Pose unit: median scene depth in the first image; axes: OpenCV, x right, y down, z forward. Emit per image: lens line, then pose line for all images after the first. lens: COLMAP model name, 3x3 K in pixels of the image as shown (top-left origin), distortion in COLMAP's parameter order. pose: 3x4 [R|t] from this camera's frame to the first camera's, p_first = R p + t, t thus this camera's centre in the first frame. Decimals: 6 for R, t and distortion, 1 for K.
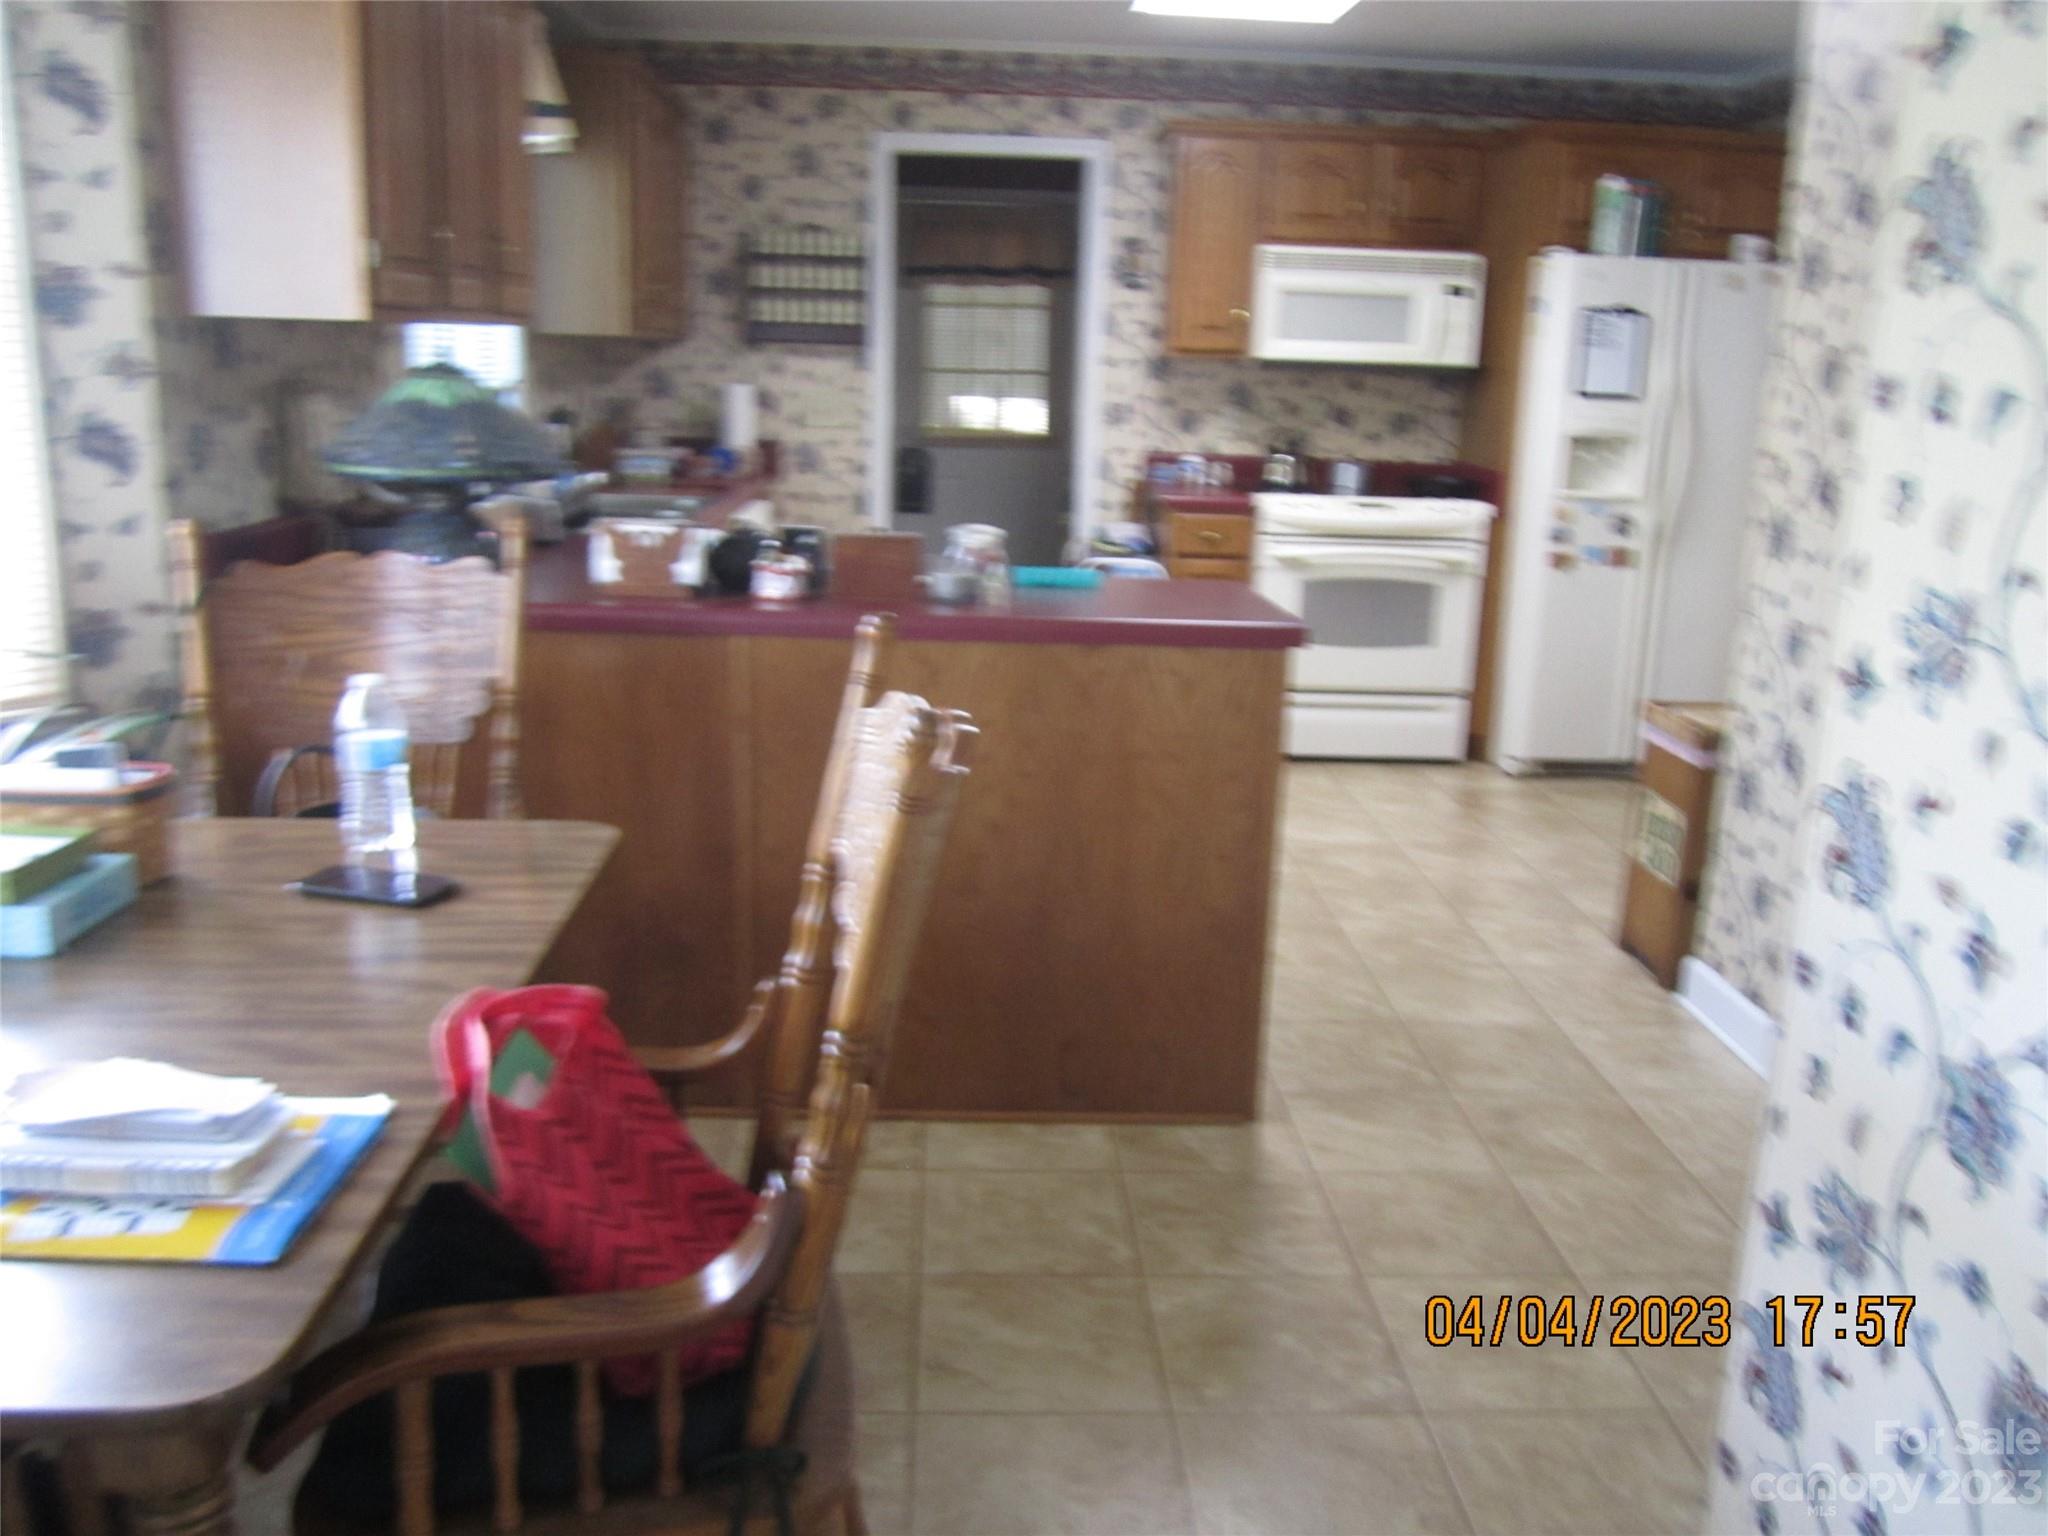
lens RADIAL K [[1713.9, 0, 1024.8], [0, 1713.9, 772.4], [0, 0, 1]] dist [-0.043991, 0.019372]
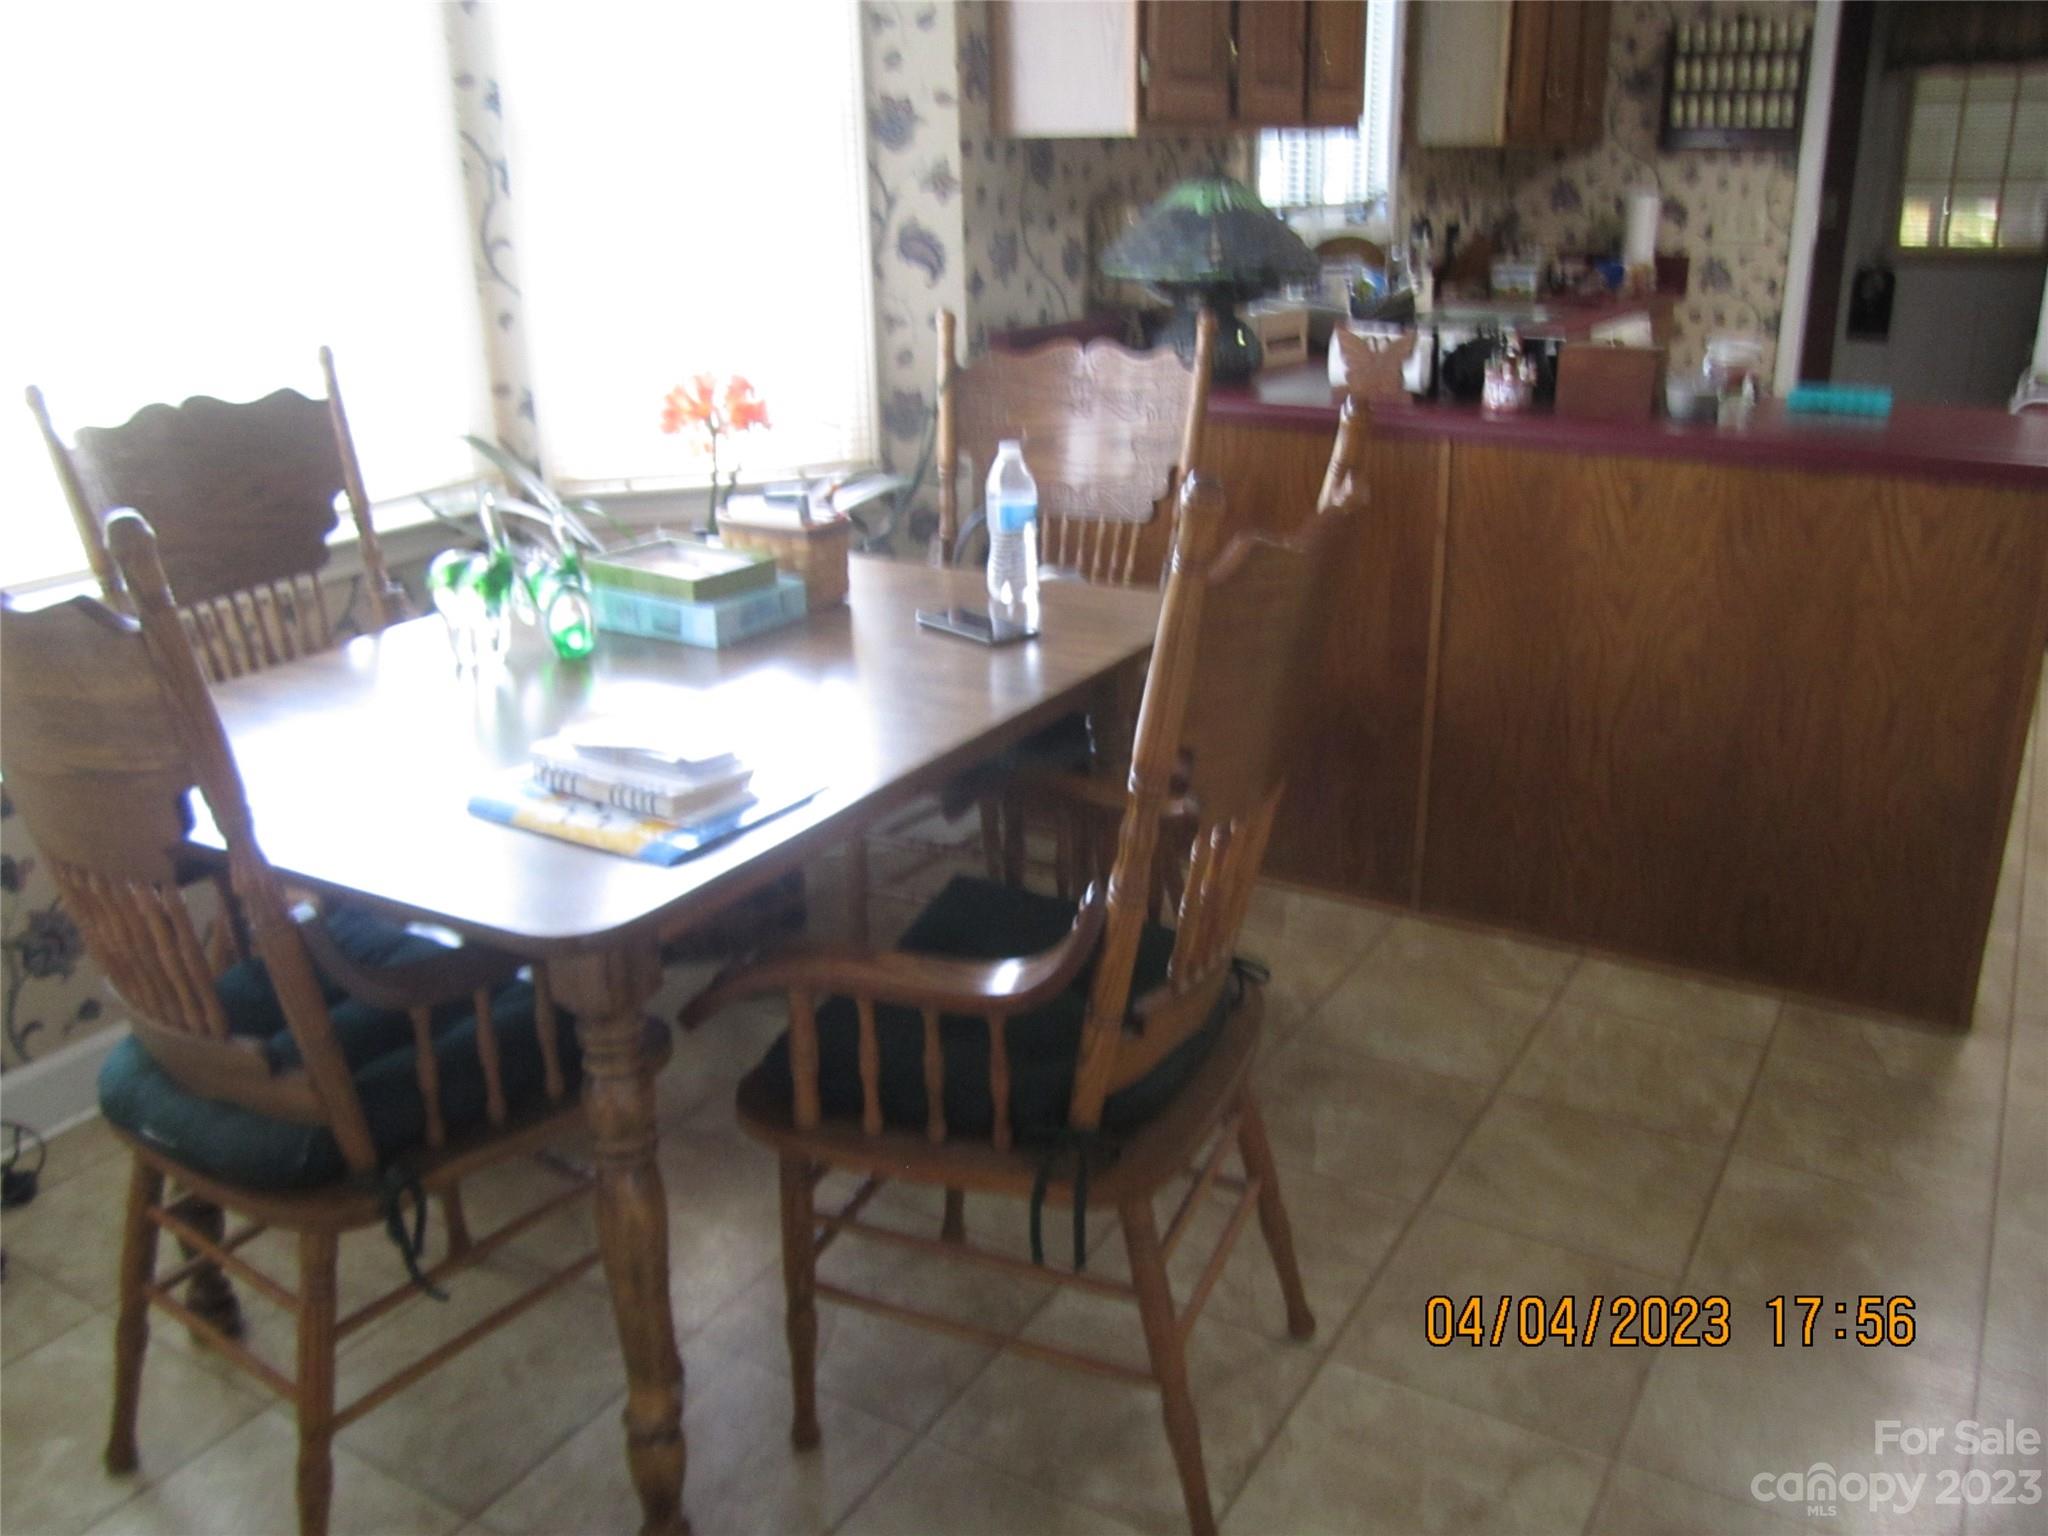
lens RADIAL K [[1713.9, 0, 1030.3], [0, 1713.9, 770.1], [0, 0, 1]] dist [-0.043991, 0.019372]
pose [[0.837093, 0.149398, -0.526266, 0.187529], [-0.097340, 0.987313, 0.125451, 0.008390], [0.538331, -0.053787, 0.841015, 0.013050]]
